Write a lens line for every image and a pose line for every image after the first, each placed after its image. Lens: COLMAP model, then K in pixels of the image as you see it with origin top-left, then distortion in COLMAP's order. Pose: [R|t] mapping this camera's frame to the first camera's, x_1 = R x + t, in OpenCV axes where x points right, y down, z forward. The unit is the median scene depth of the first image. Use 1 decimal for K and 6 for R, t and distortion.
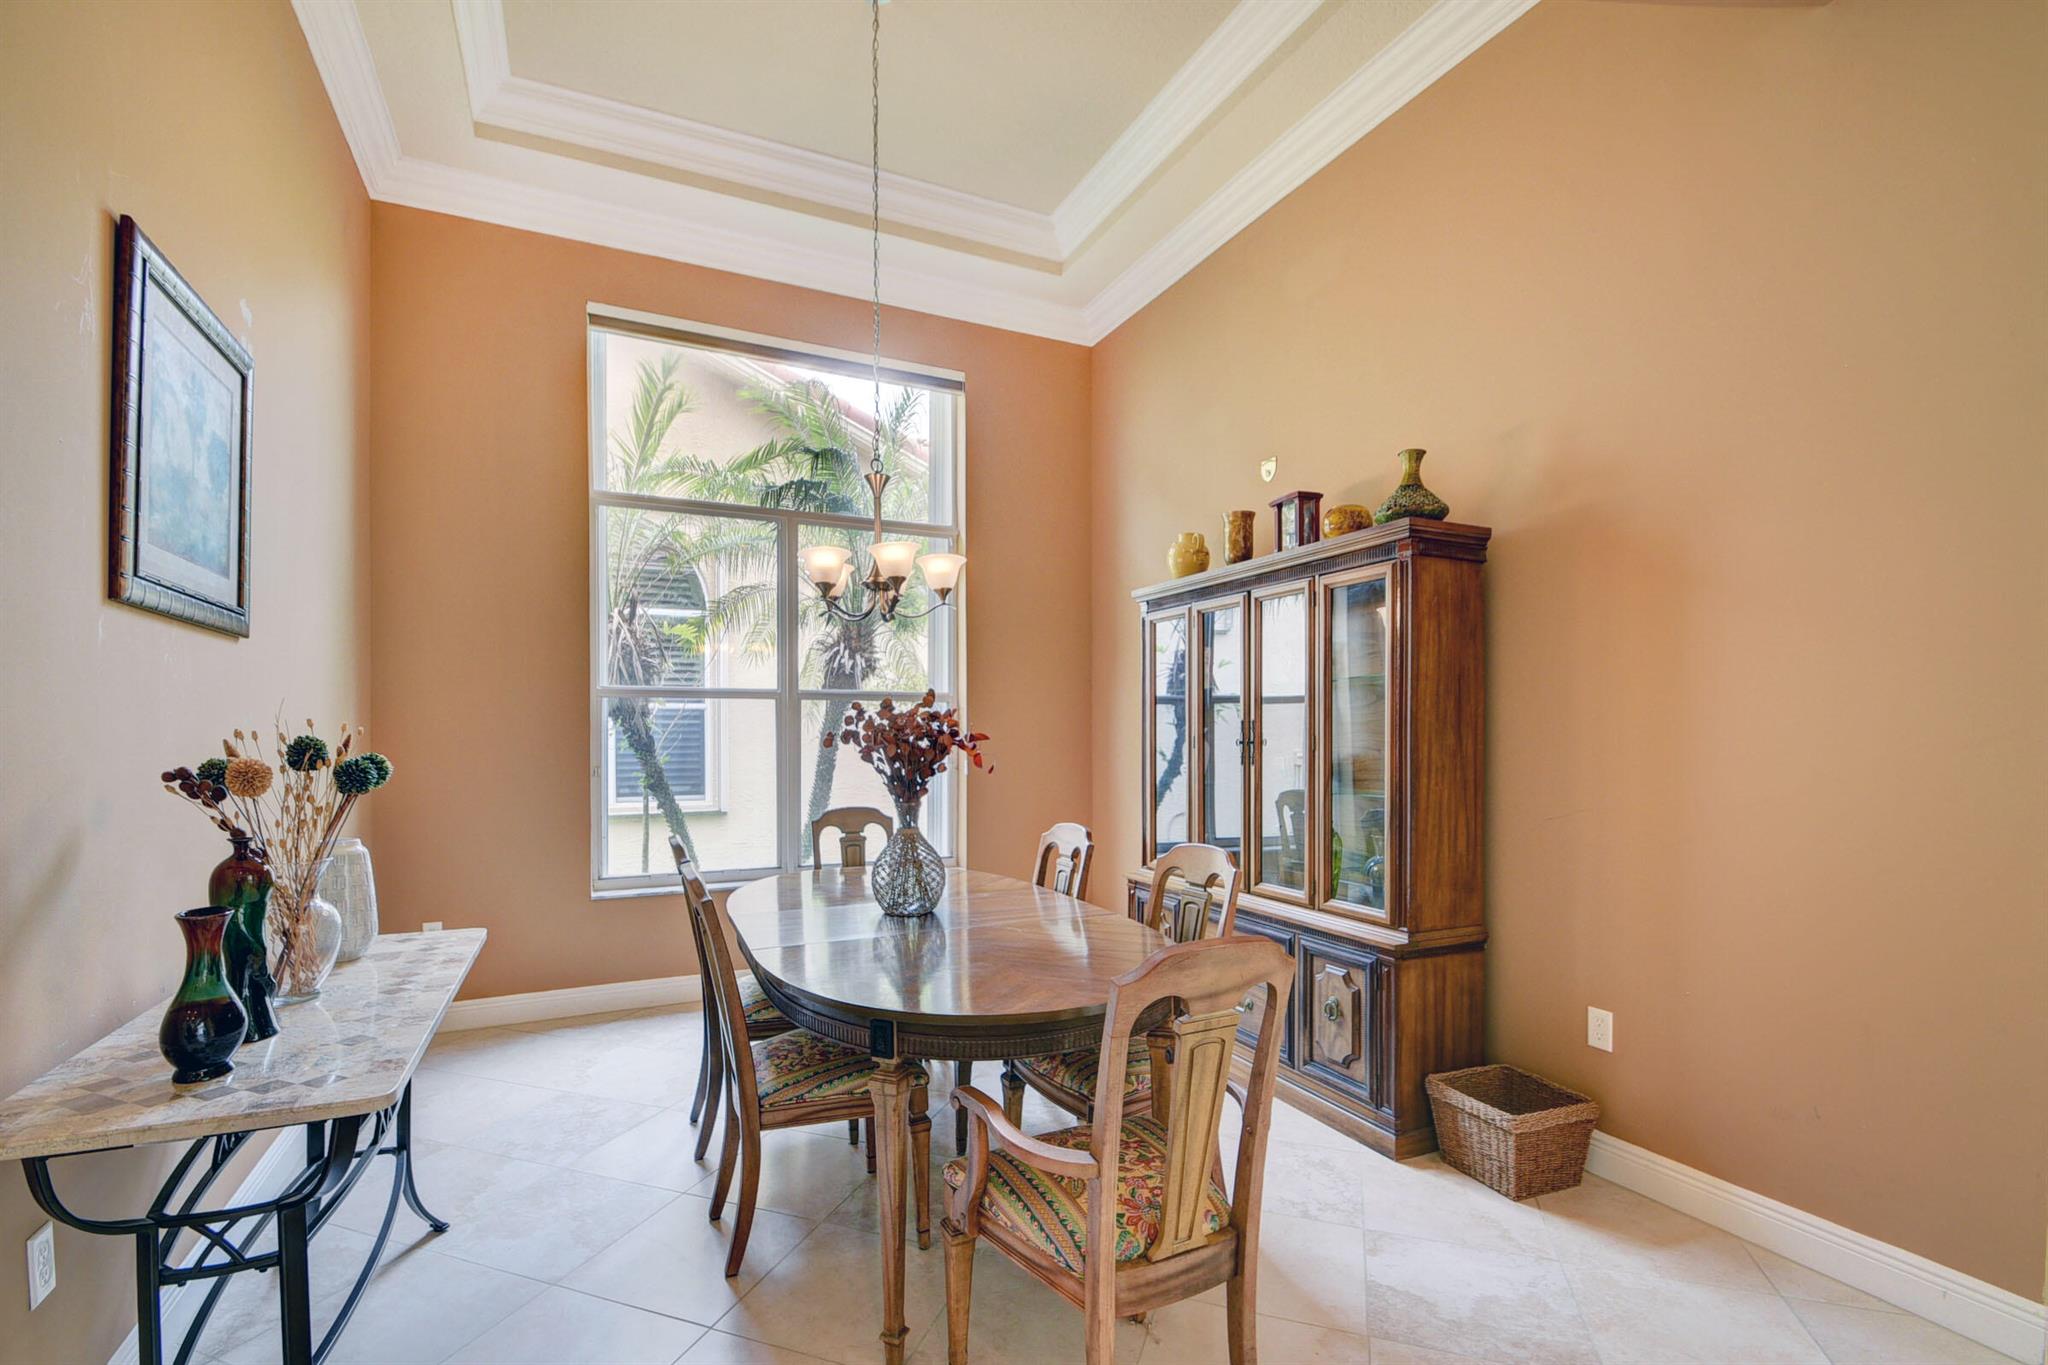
lens RADIAL K [[905.9, 0, 1015.7], [0, 905.9, 735.4], [0, 0, 1]] dist [0.015957, -0.018691]
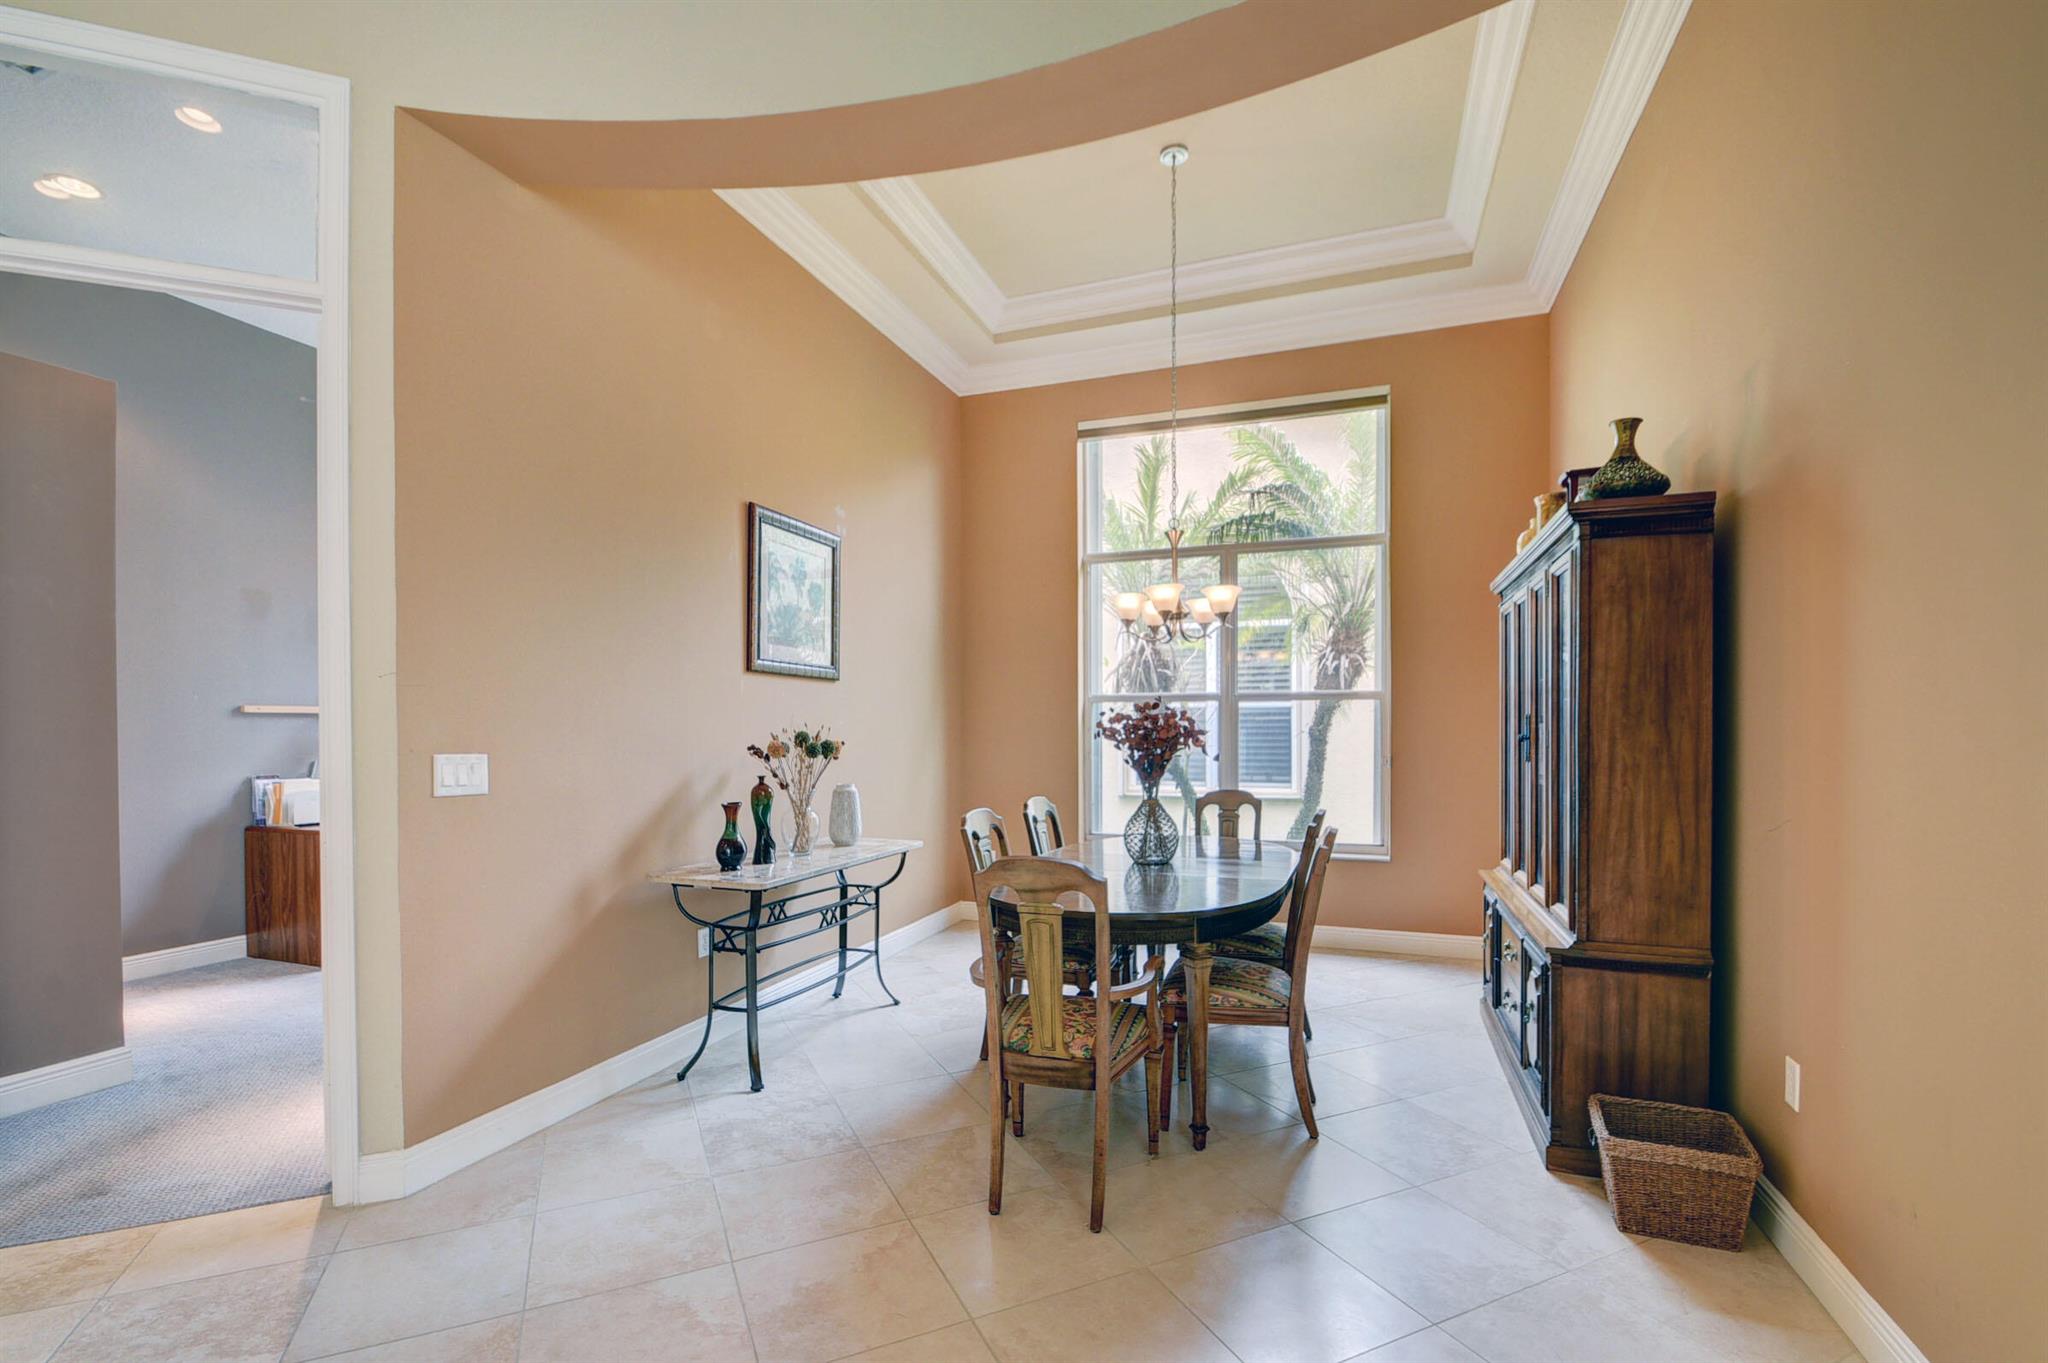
lens RADIAL K [[905.9, 0, 1015.7], [0, 905.9, 734.4], [0, 0, 1]] dist [0.015957, -0.018691]
pose [[0.699004, 0.003076, -0.715111, 0.688970], [0.000373, 0.999989, 0.004667, -0.001247], [0.715117, -0.003529, 0.698995, -0.079038]]
